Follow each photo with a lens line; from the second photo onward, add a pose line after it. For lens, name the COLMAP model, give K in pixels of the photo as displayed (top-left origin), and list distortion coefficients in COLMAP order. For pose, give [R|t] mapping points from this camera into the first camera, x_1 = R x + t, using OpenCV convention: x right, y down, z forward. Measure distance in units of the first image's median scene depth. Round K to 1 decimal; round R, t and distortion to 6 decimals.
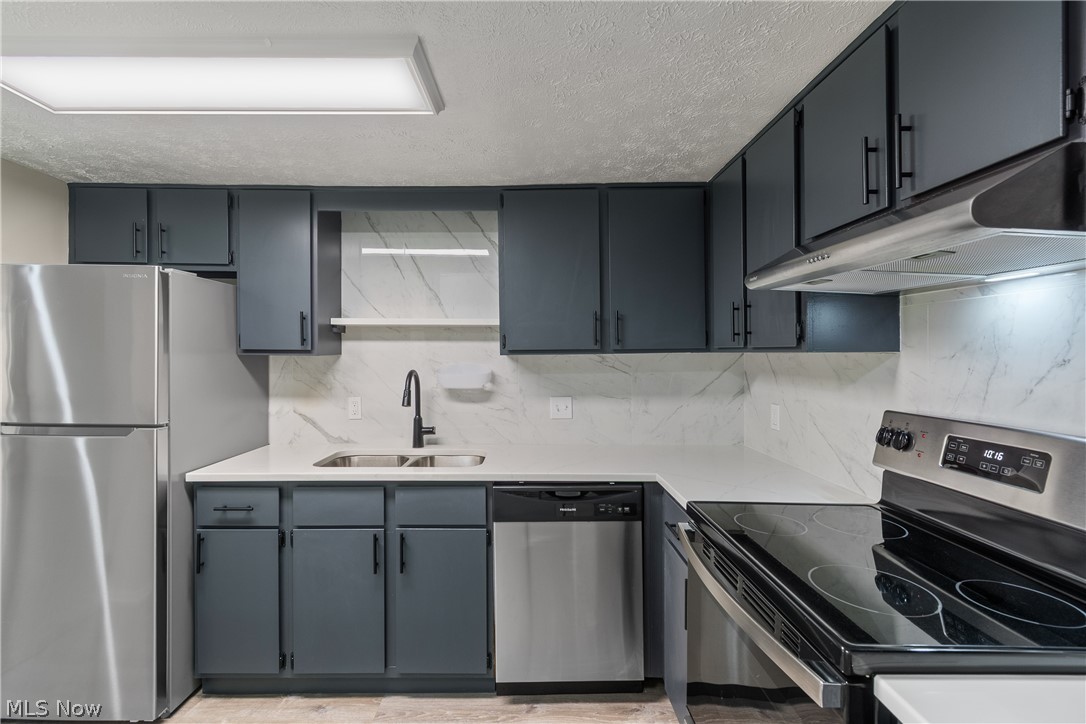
lens RADIAL K [[484.7, 0, 529.0], [0, 484.7, 349.7], [0, 0, 1]] dist [0.005363, -0.003773]
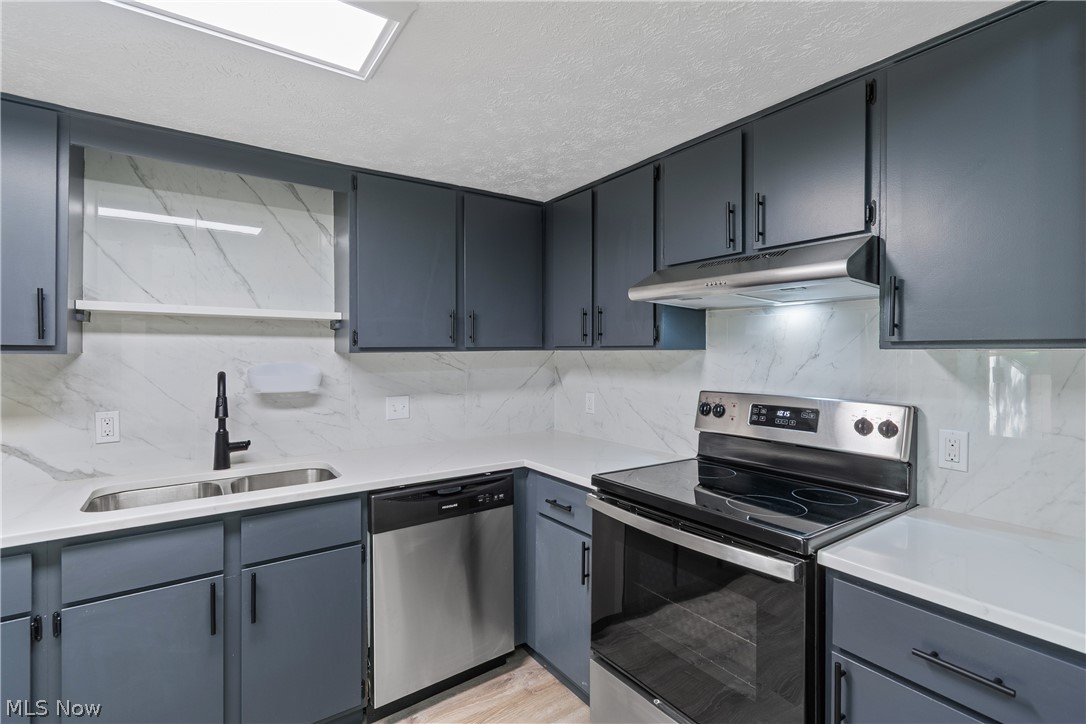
lens RADIAL K [[484.7, 0, 536.0], [0, 484.7, 348.8], [0, 0, 1]] dist [0.005363, -0.003773]
pose [[0.823648, 0.005000, 0.567079, -0.322512], [-0.004889, 0.999987, -0.001715, 0.004158], [-0.567080, -0.001360, 0.823661, 0.067645]]
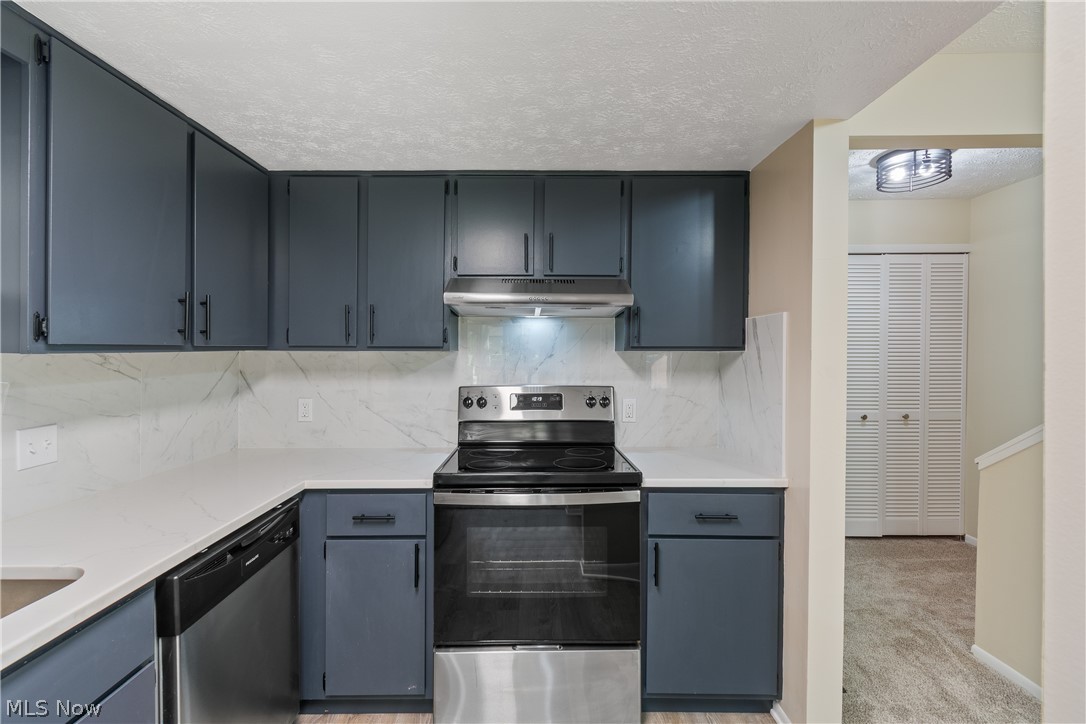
lens RADIAL K [[484.7, 0, 509.7], [0, 484.7, 354.9], [0, 0, 1]] dist [0.005363, -0.003773]
pose [[0.025150, -0.003584, 0.999677, -0.613070], [-0.008309, 0.999958, 0.003794, 0.006782], [-0.999649, -0.008402, 0.025119, 0.545565]]
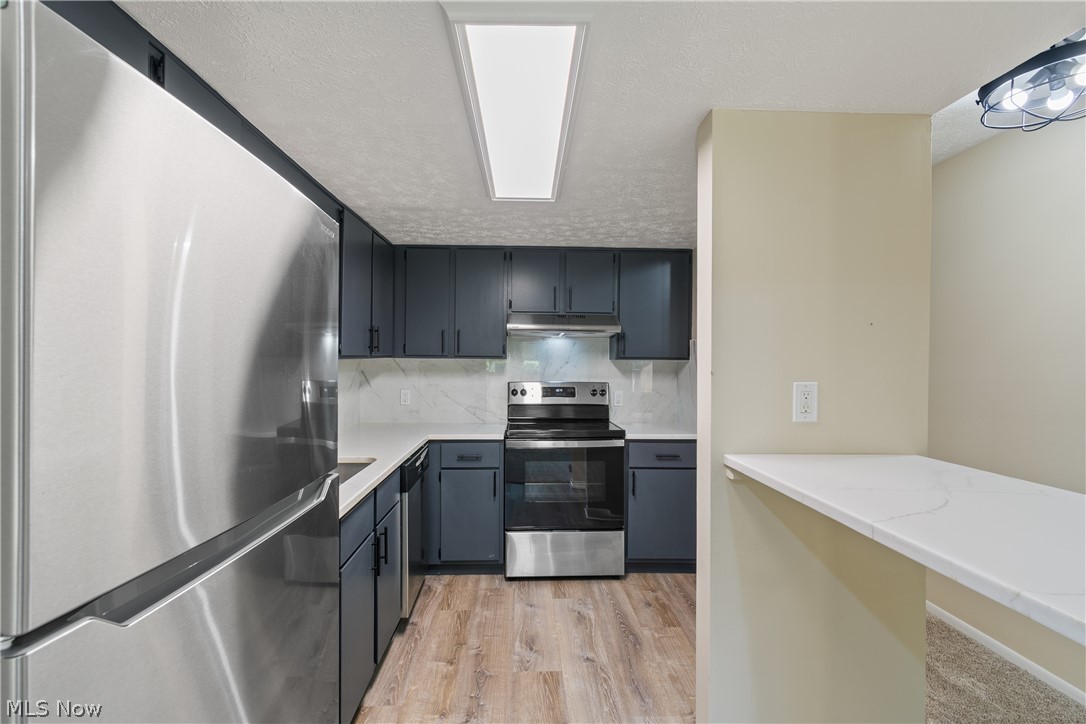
lens RADIAL K [[484.7, 0, 514.6], [0, 484.7, 355.9], [0, 0, 1]] dist [0.005363, -0.003773]
pose [[-0.007629, 0.006206, 0.999952, -1.225189], [-0.014236, 0.999879, -0.006315, 0.003092], [-0.999870, -0.014283, -0.007540, 0.683168]]
